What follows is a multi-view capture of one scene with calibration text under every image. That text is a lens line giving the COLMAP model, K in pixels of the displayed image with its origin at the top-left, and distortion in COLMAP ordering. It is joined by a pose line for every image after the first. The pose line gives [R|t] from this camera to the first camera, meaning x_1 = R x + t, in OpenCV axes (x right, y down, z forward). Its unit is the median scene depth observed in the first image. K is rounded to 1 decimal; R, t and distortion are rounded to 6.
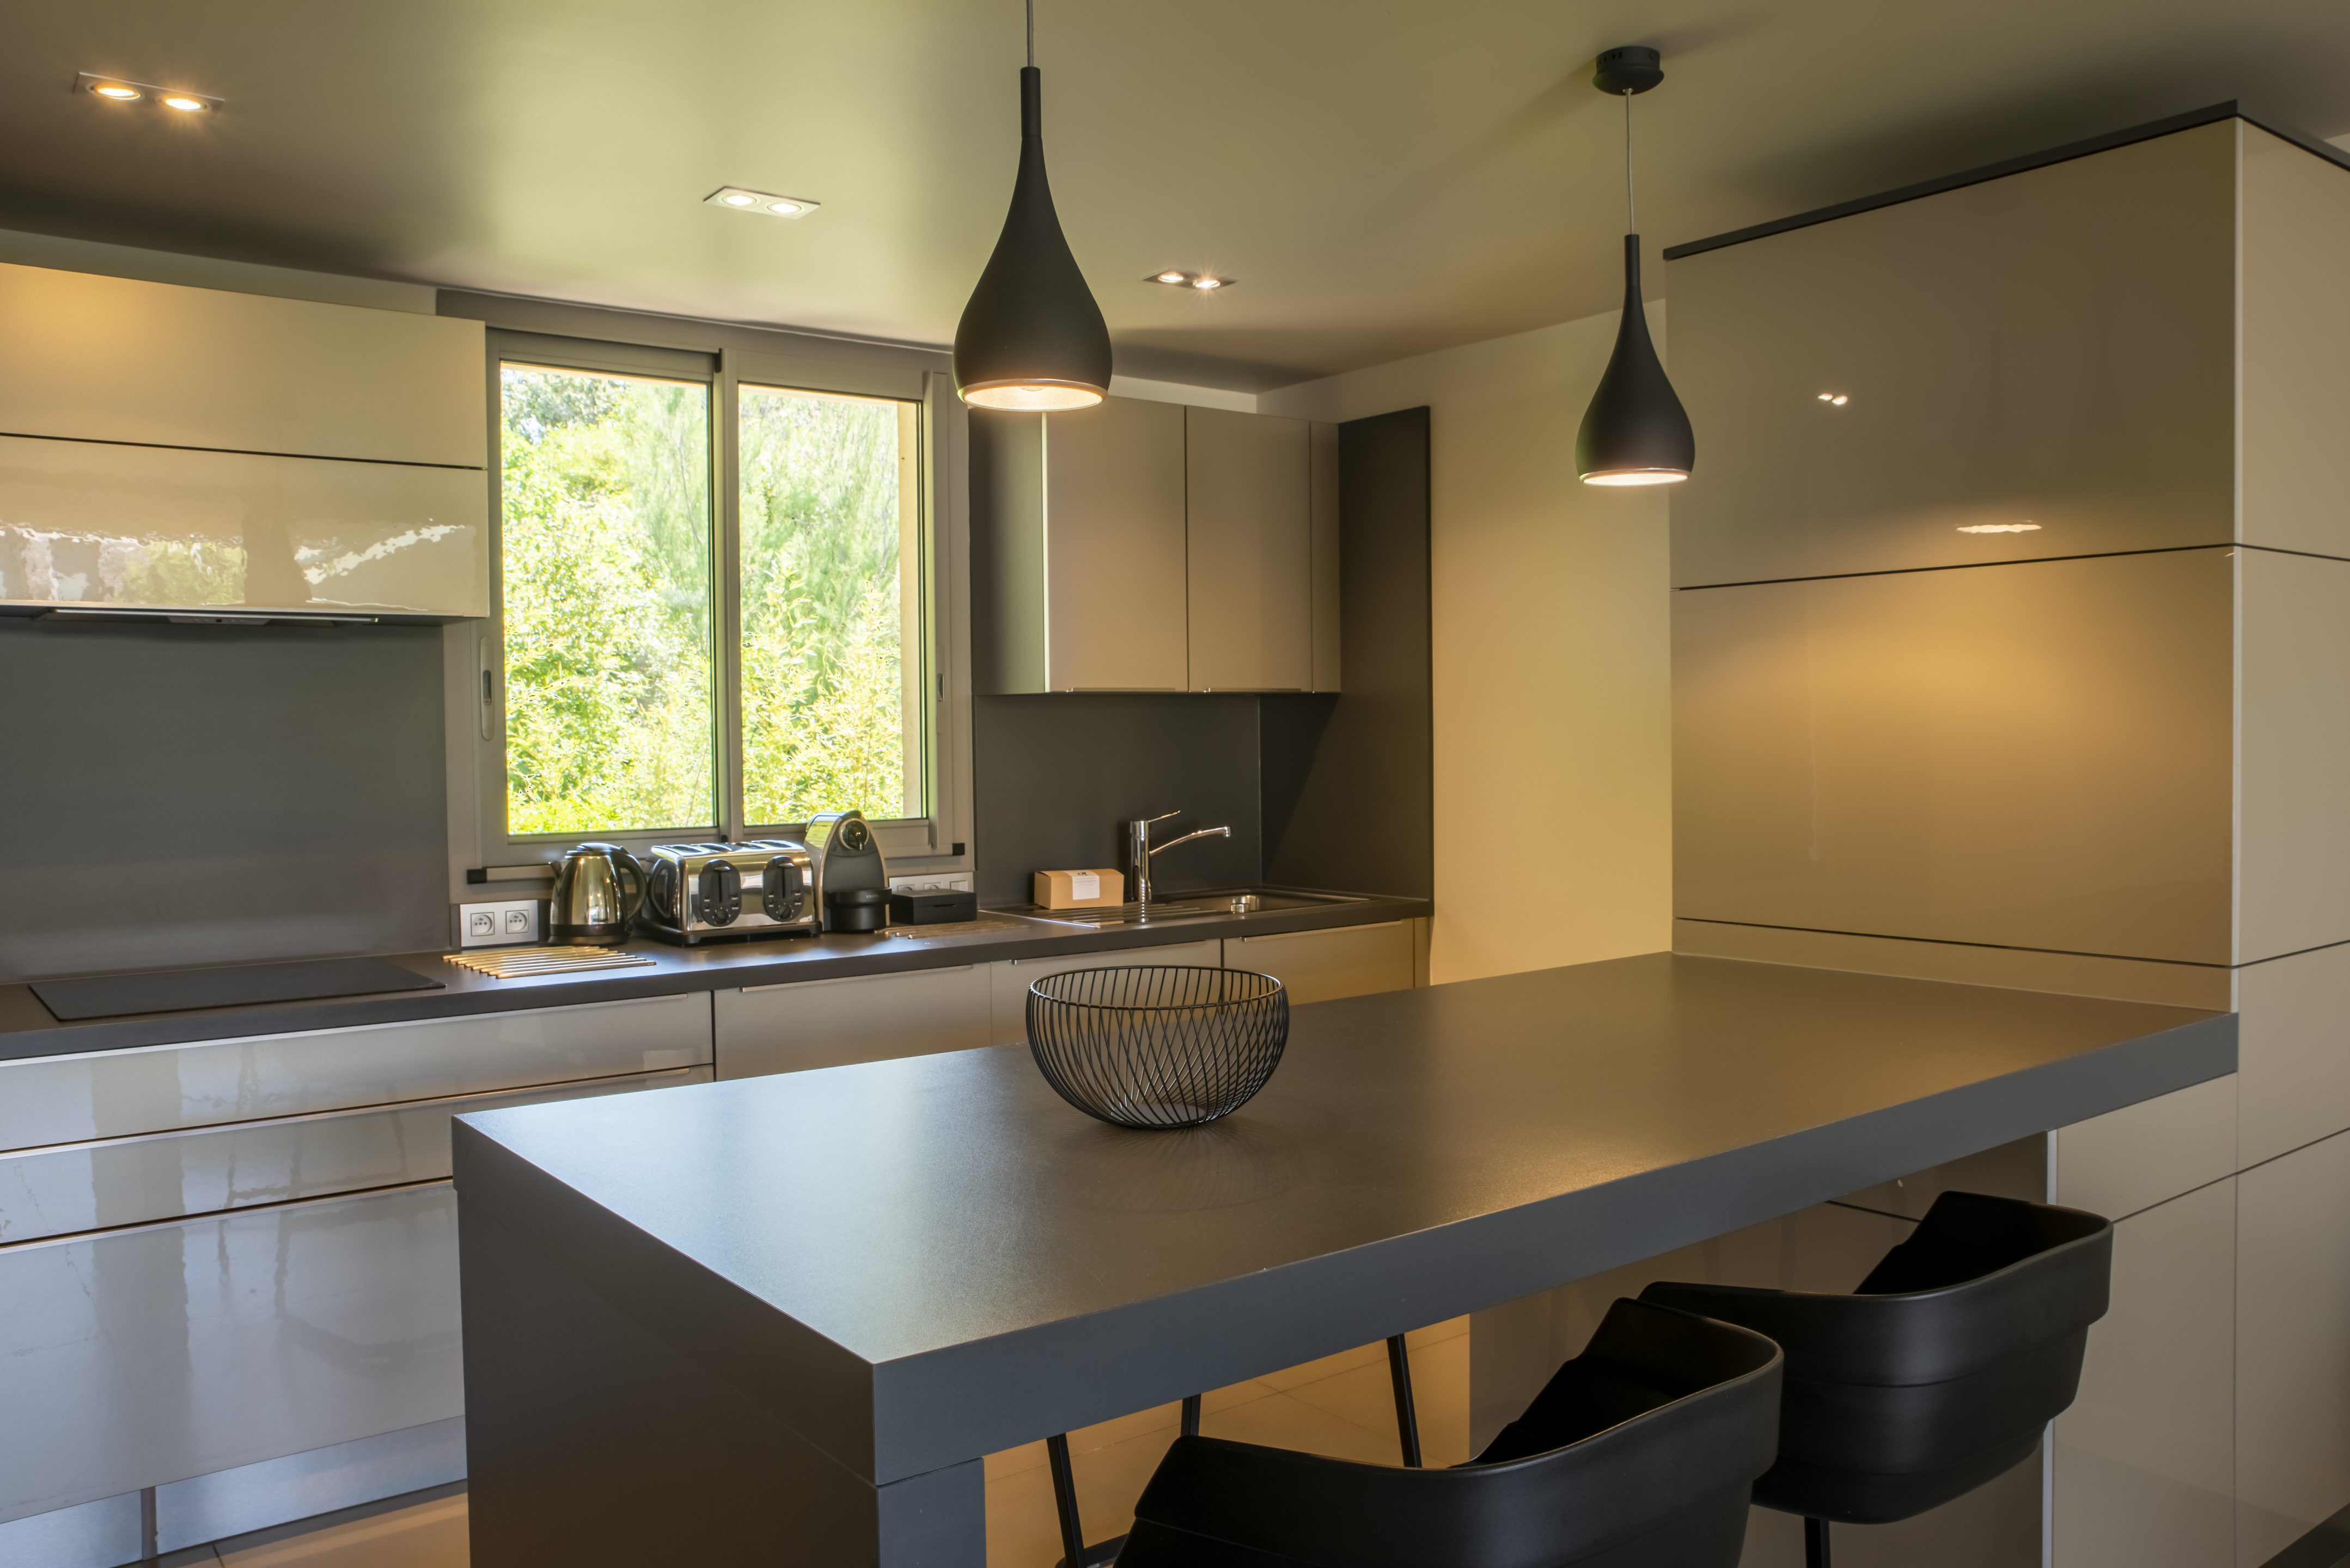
lens RADIAL K [[1805.9, 0, 1175.0], [0, 1805.9, 784.0], [0, 0, 1]] dist [-0.024286, 0.000144]
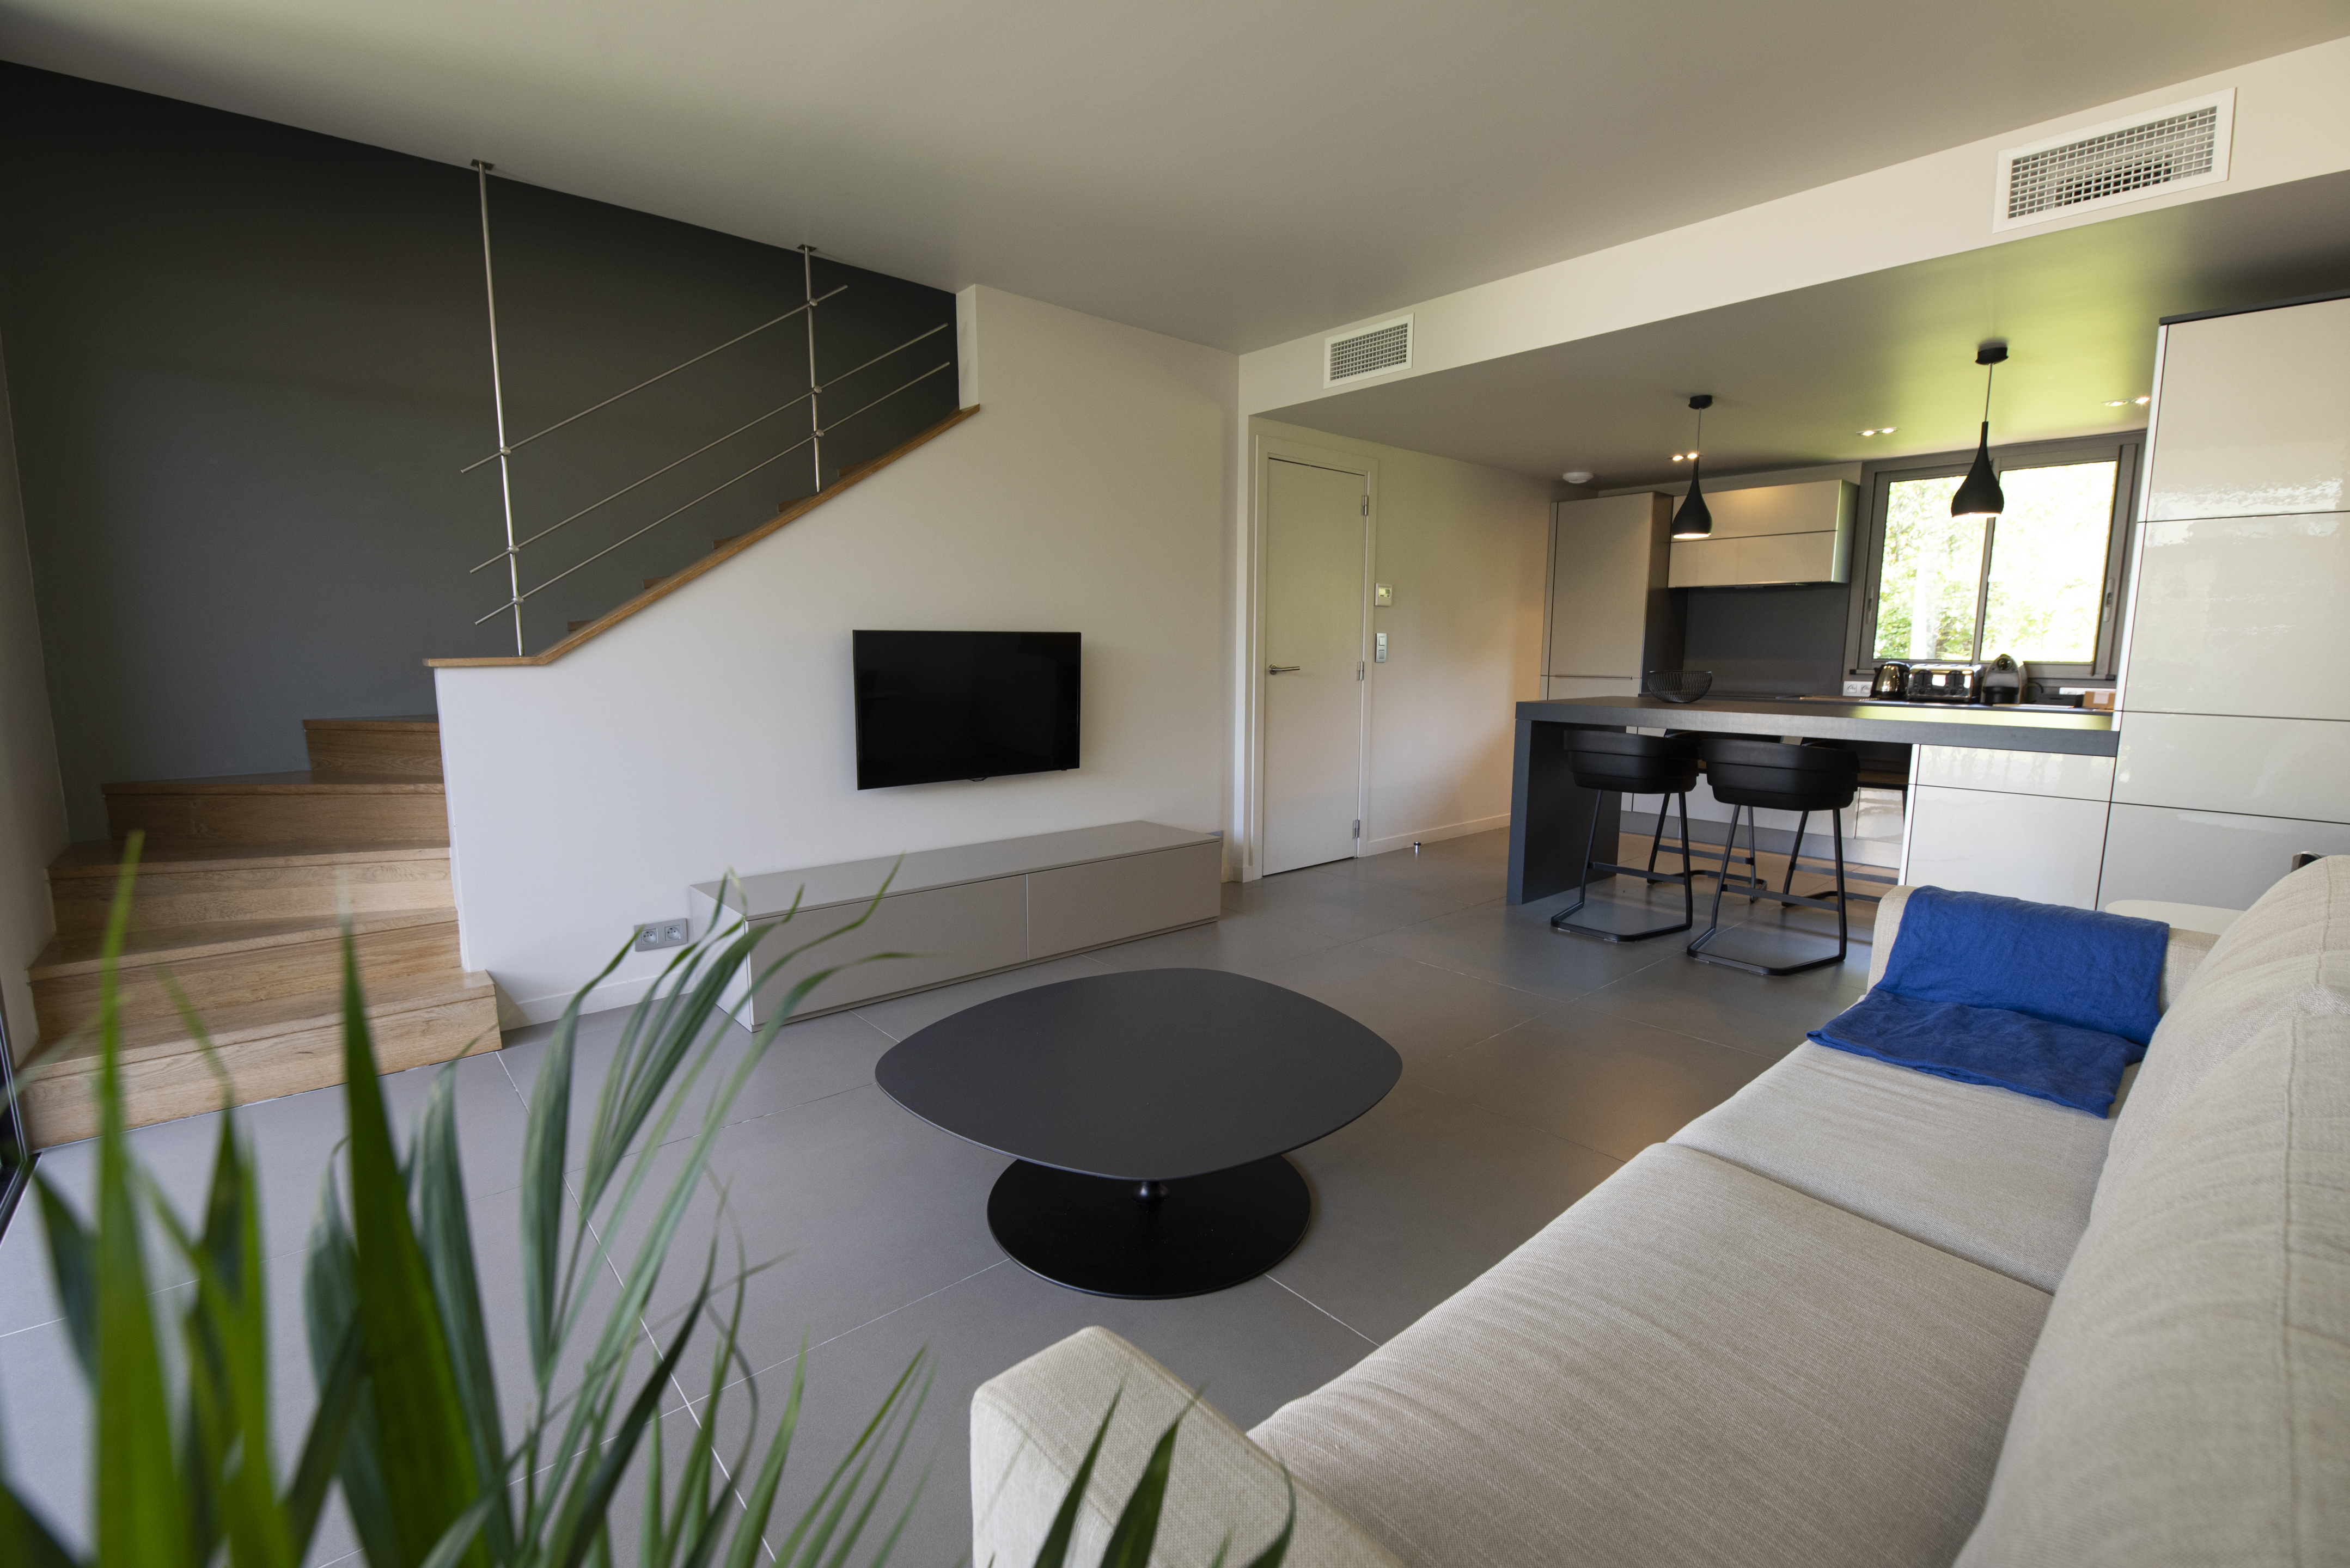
lens RADIAL K [[1015.6, 0, 1215.2], [0, 1015.6, 828.1], [0, 0, 1]] dist [-0.000793, -0.000055]
pose [[0.111973, 0.191364, -0.975111, 1.098909], [-0.040389, 0.981348, 0.187950, 0.031862], [0.992890, 0.018338, 0.117613, -0.194299]]
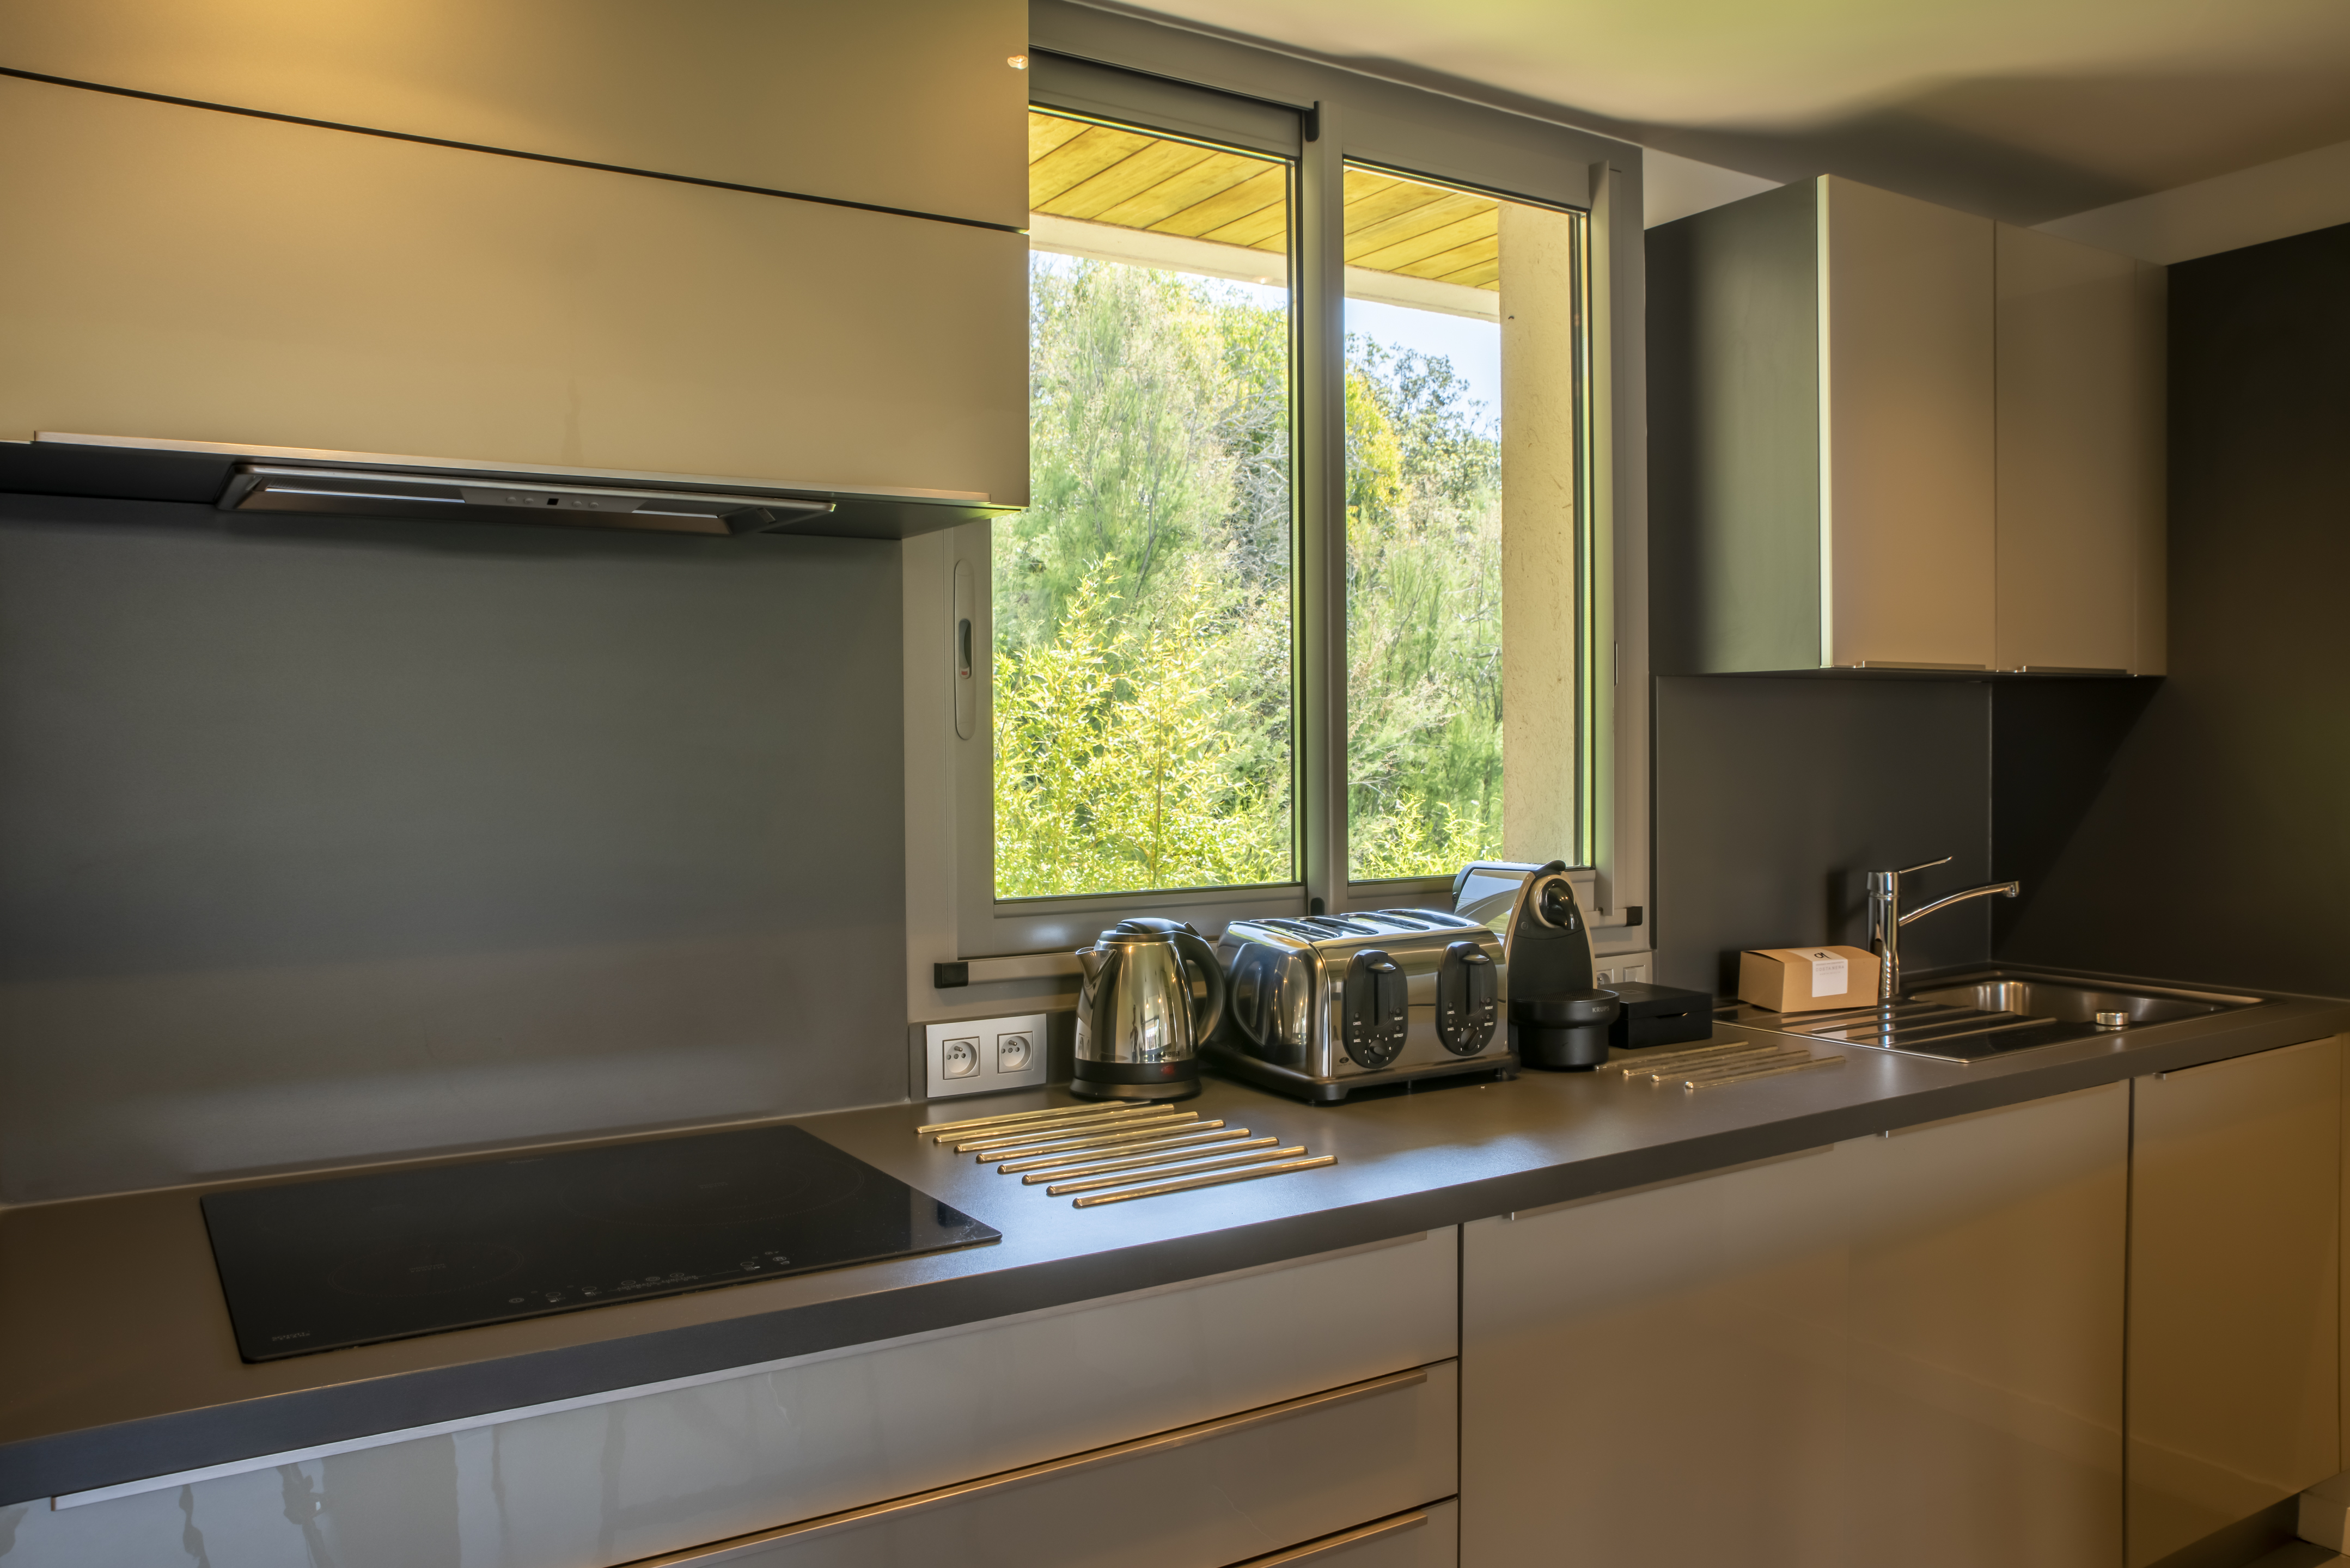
lens RADIAL K [[1751.9, 0, 1256.2], [0, 1751.9, 796.2], [0, 0, 1]] dist [-0.007105, -0.000952]
pose [[0.998196, 0.006778, -0.059653, -0.249584], [-0.006633, 0.999975, 0.002631, -0.008174], [0.059669, -0.002231, 0.998216, 0.430039]]
